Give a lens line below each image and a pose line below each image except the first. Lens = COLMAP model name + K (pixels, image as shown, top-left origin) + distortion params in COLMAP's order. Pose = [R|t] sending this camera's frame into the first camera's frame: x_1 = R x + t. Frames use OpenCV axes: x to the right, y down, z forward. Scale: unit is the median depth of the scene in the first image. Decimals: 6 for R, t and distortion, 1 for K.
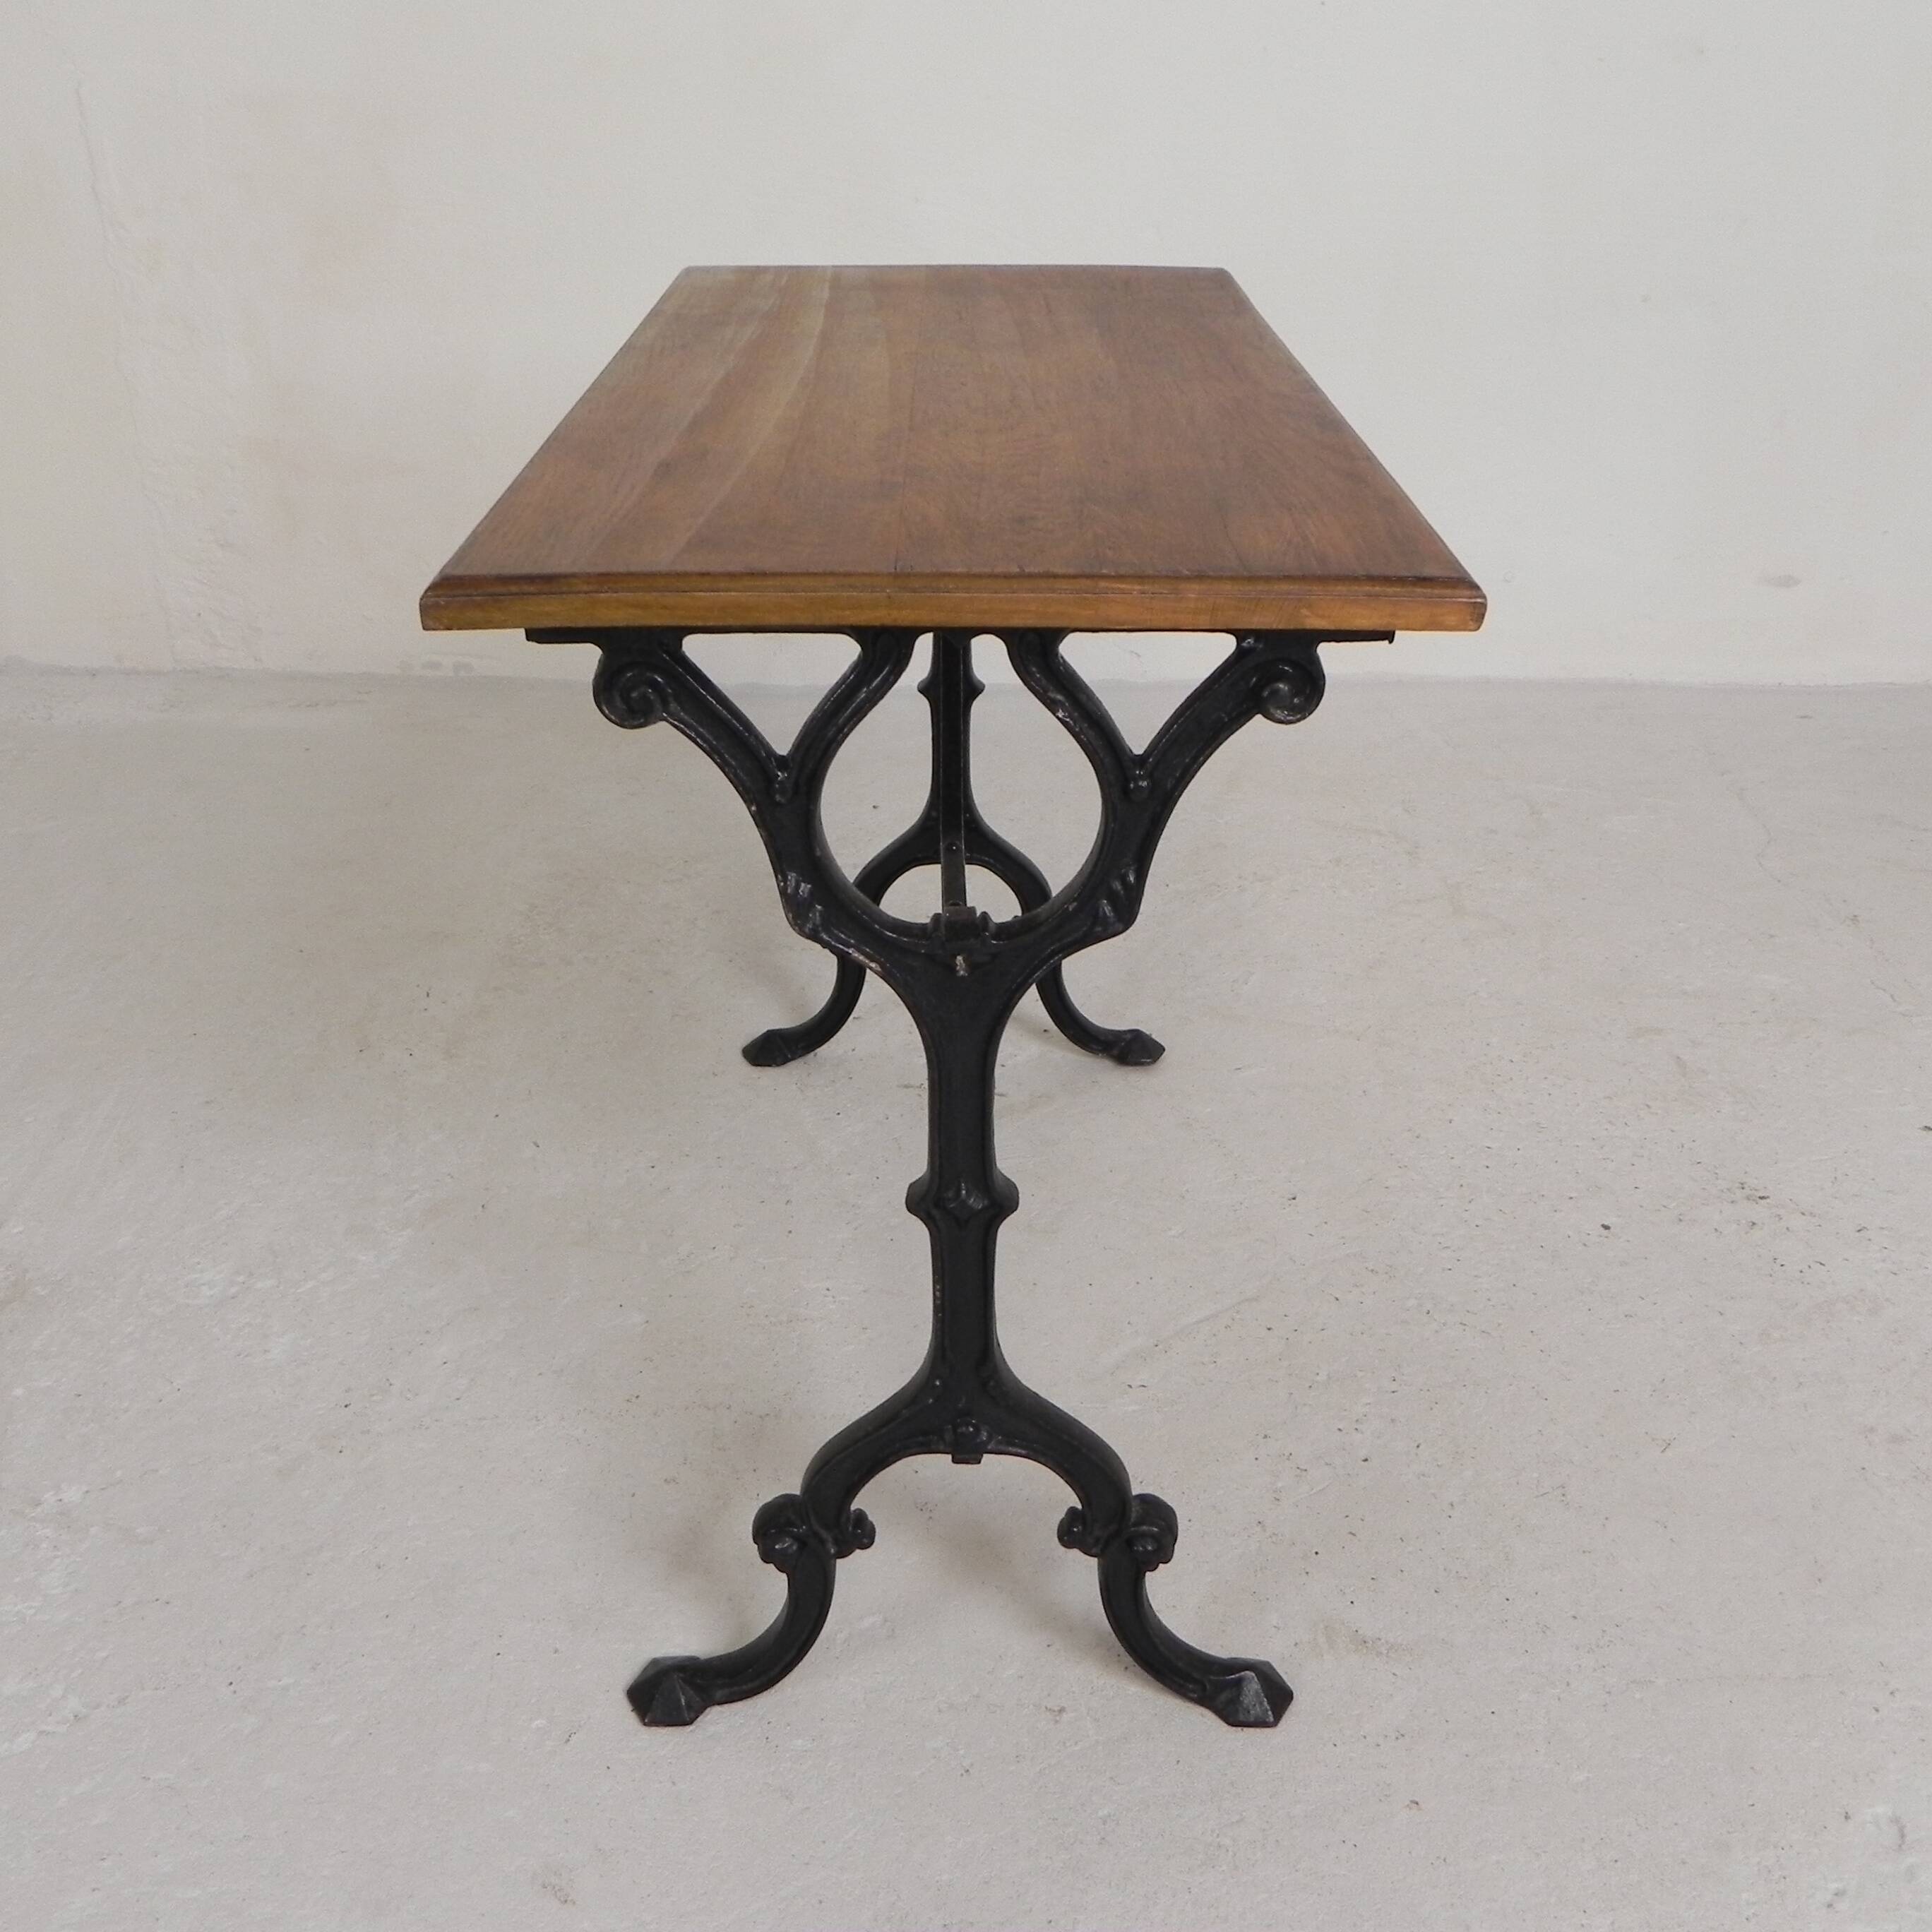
lens RADIAL K [[1933.5, 0, 968.2], [0, 1933.5, 960.4], [0, 0, 1]] dist [-0.010115, -0.007503]
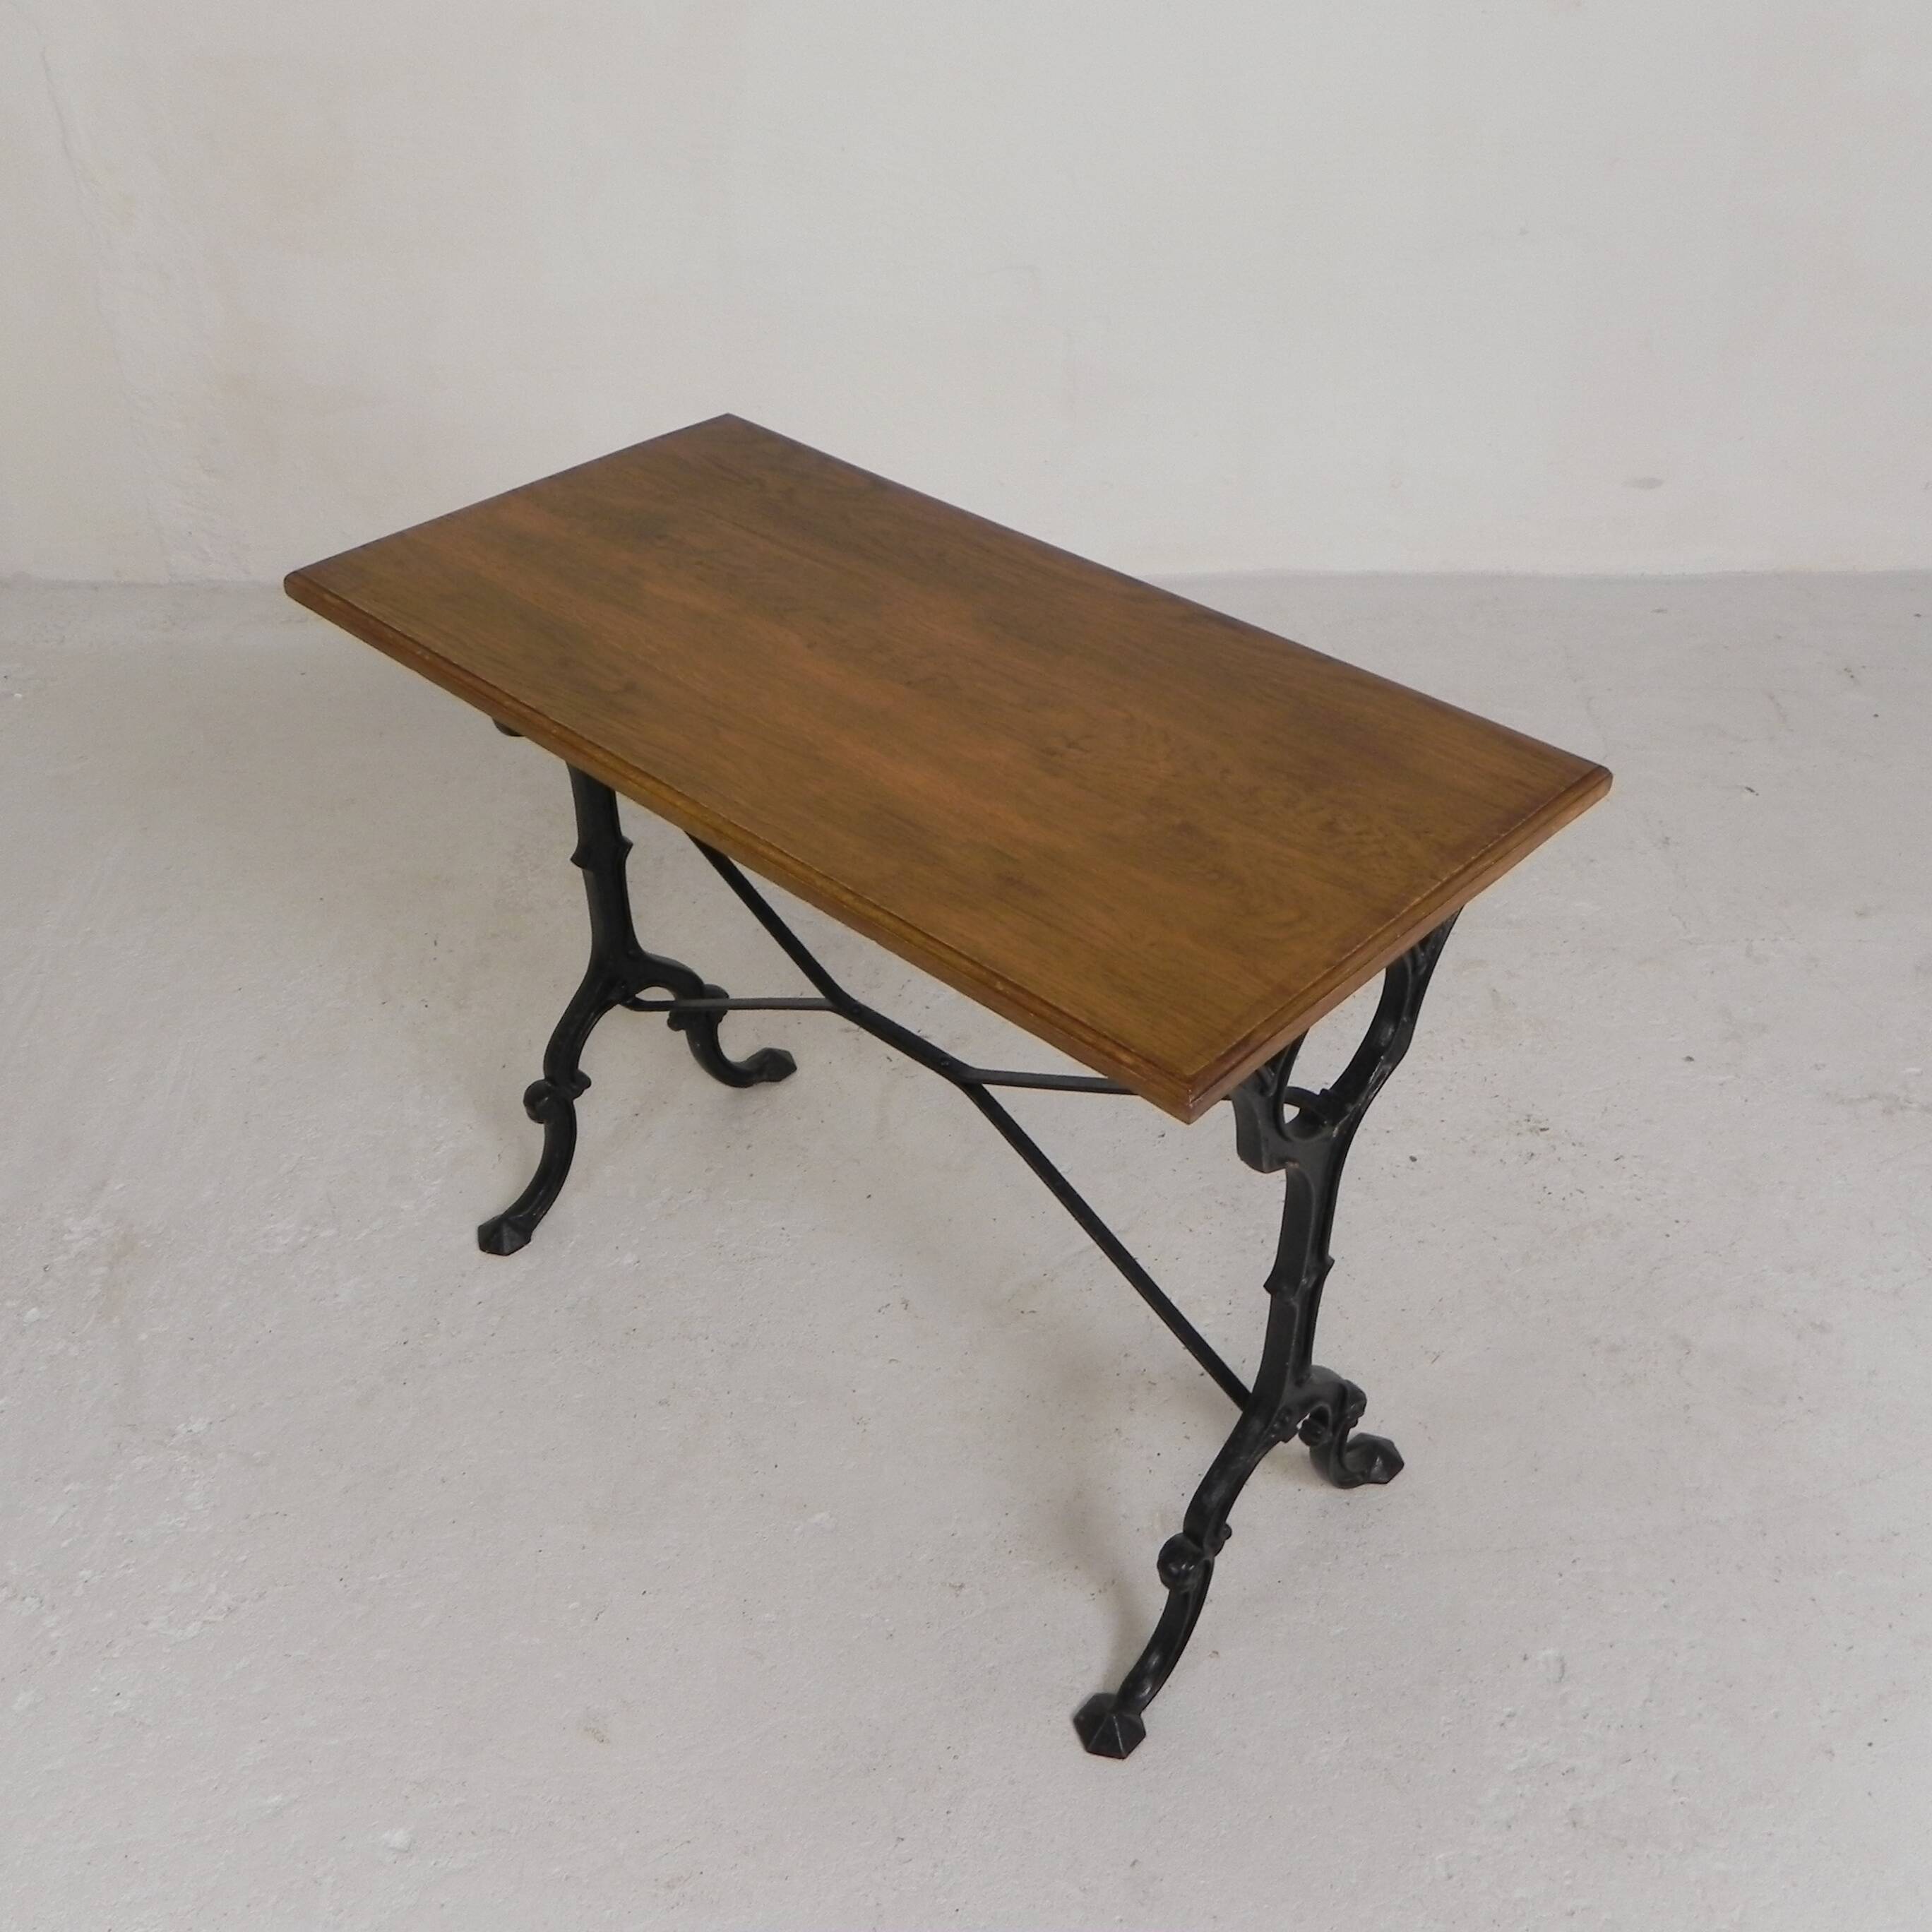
lens RADIAL K [[1931.7, 0, 972.4], [0, 1931.7, 954.5], [0, 0, 1]] dist [-0.009024, -0.011389]
pose [[0.999711, -0.015776, 0.018114, 0.030540], [0.012626, 0.986634, 0.162463, -0.211889], [-0.020435, -0.162188, 0.986548, -0.207643]]
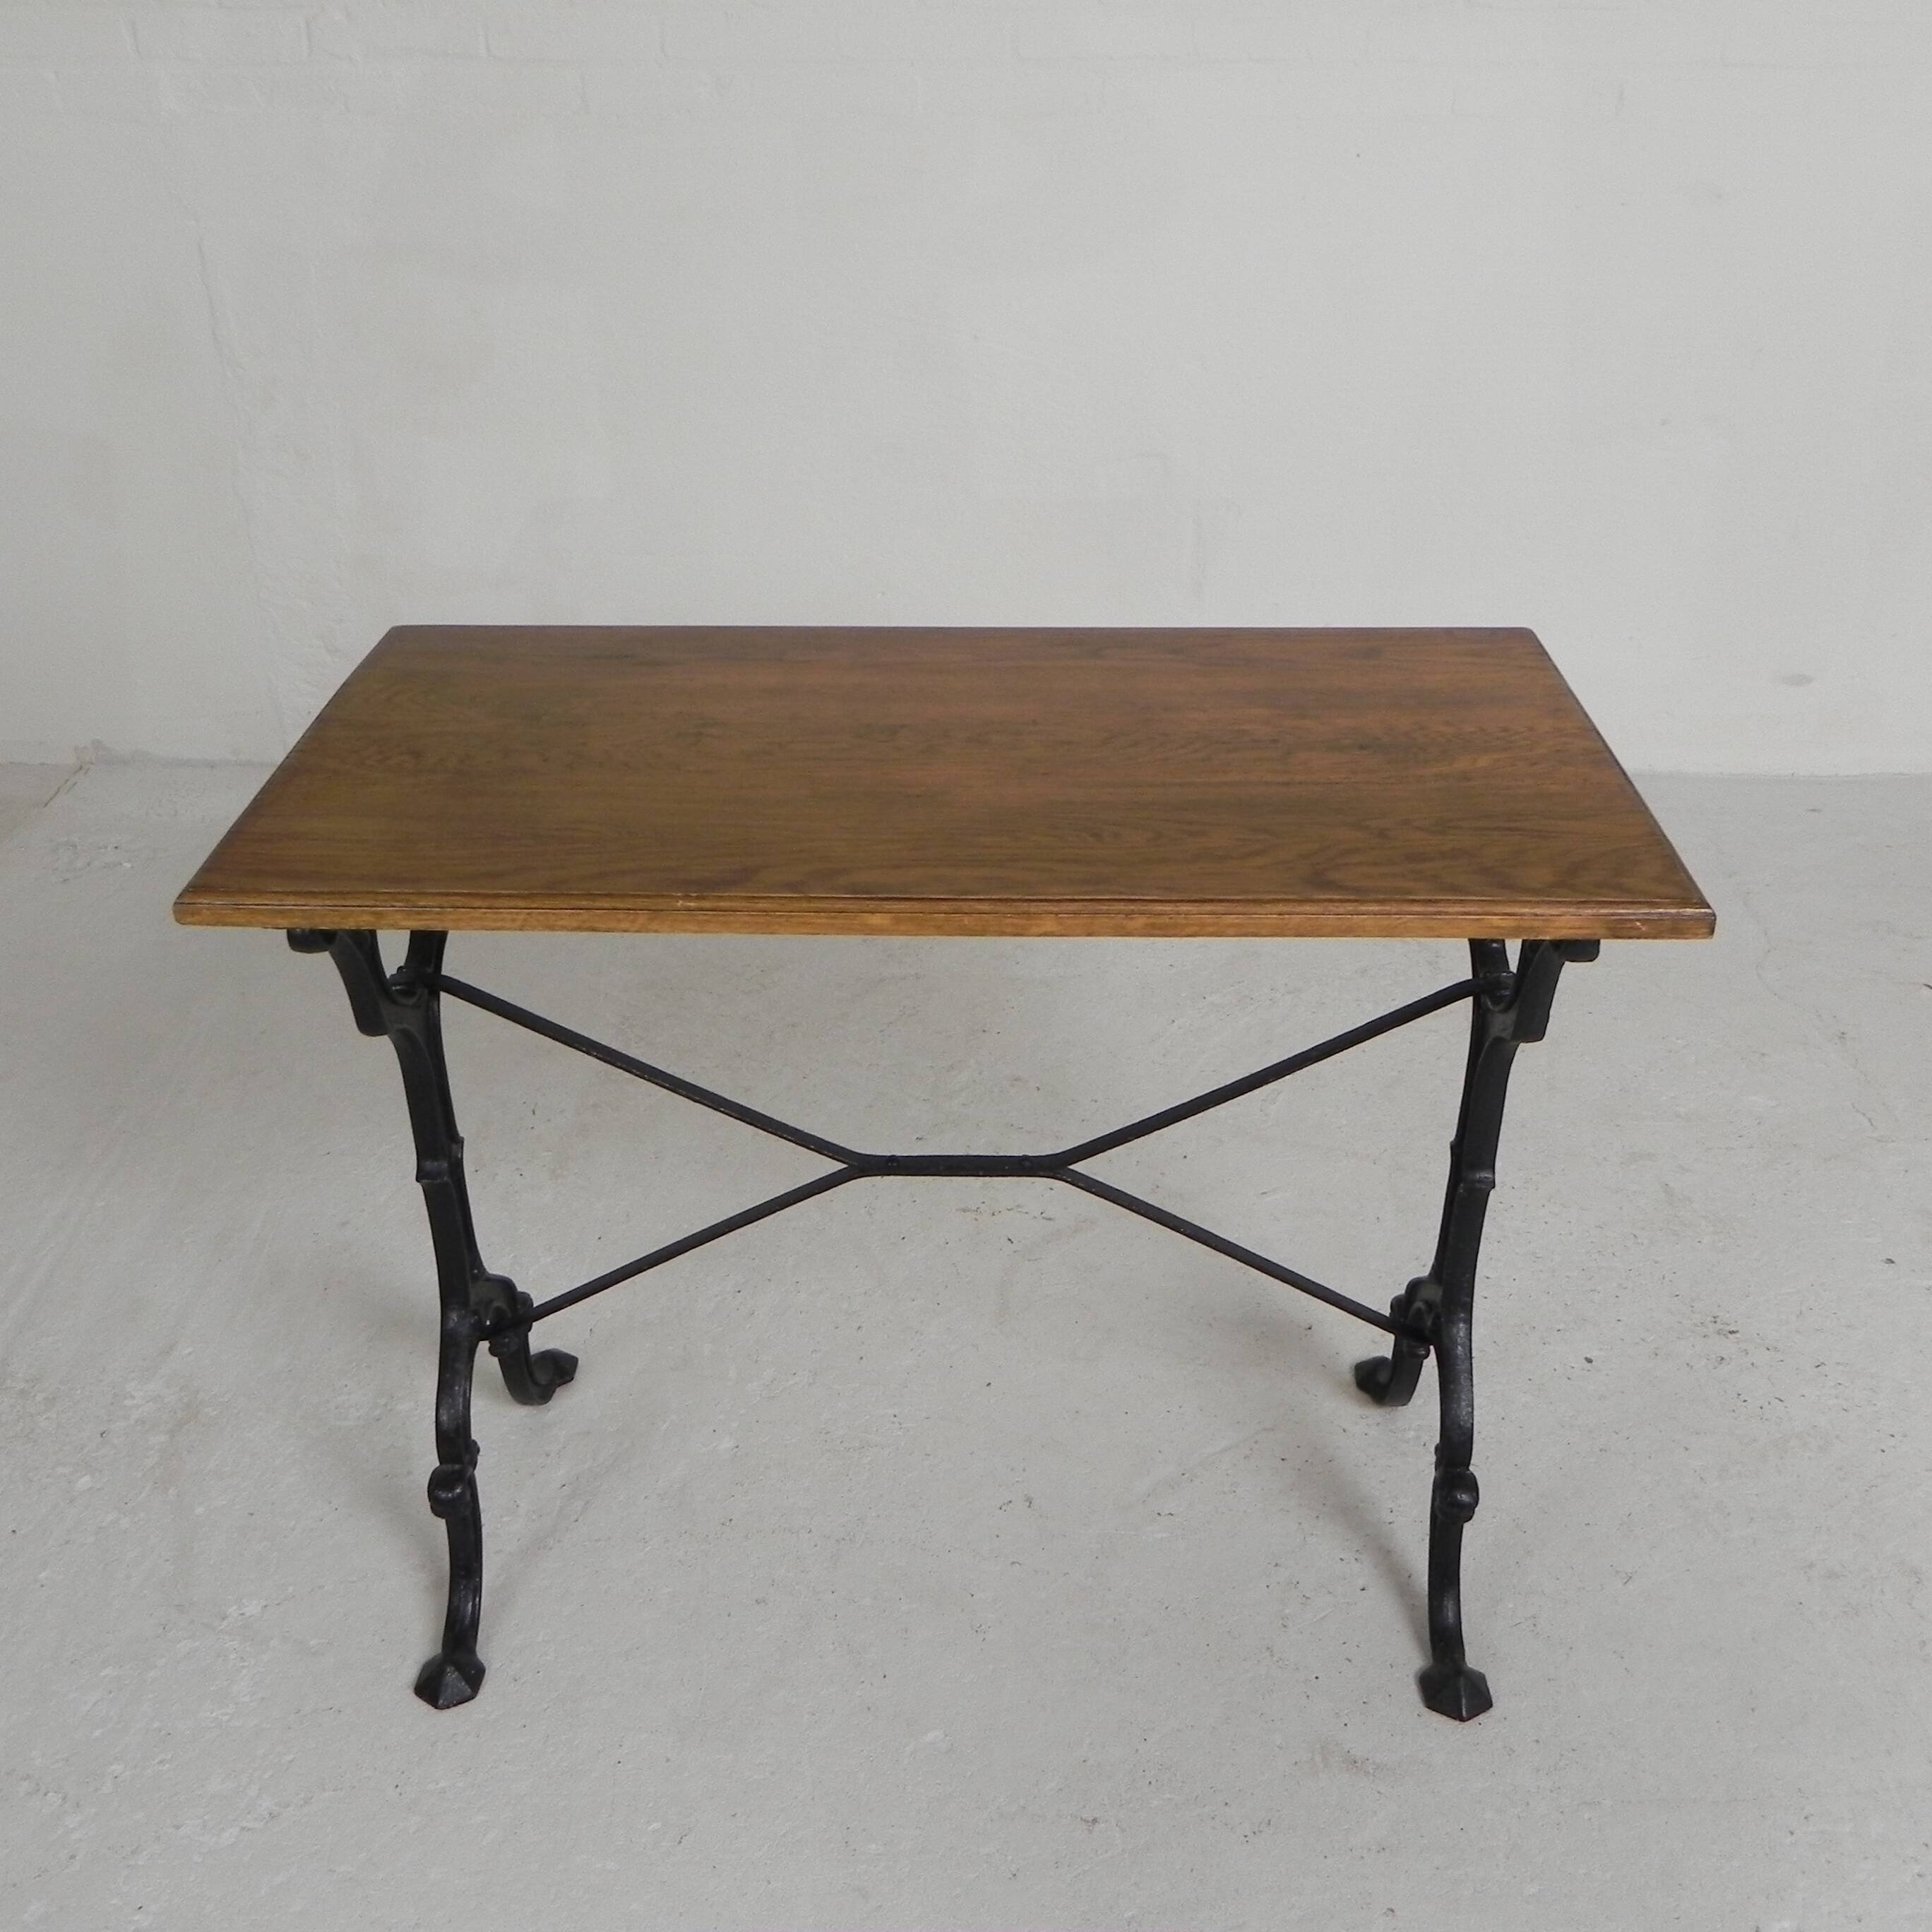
lens RADIAL K [[1933.5, 0, 968.2], [0, 1933.5, 960.4], [0, 0, 1]] dist [-0.010115, -0.007503]
pose [[0.999569, 0.003702, -0.029133, 0.002739], [-0.002774, 0.999490, 0.031812, -0.139123], [0.029236, -0.031717, 0.999069, -0.131405]]
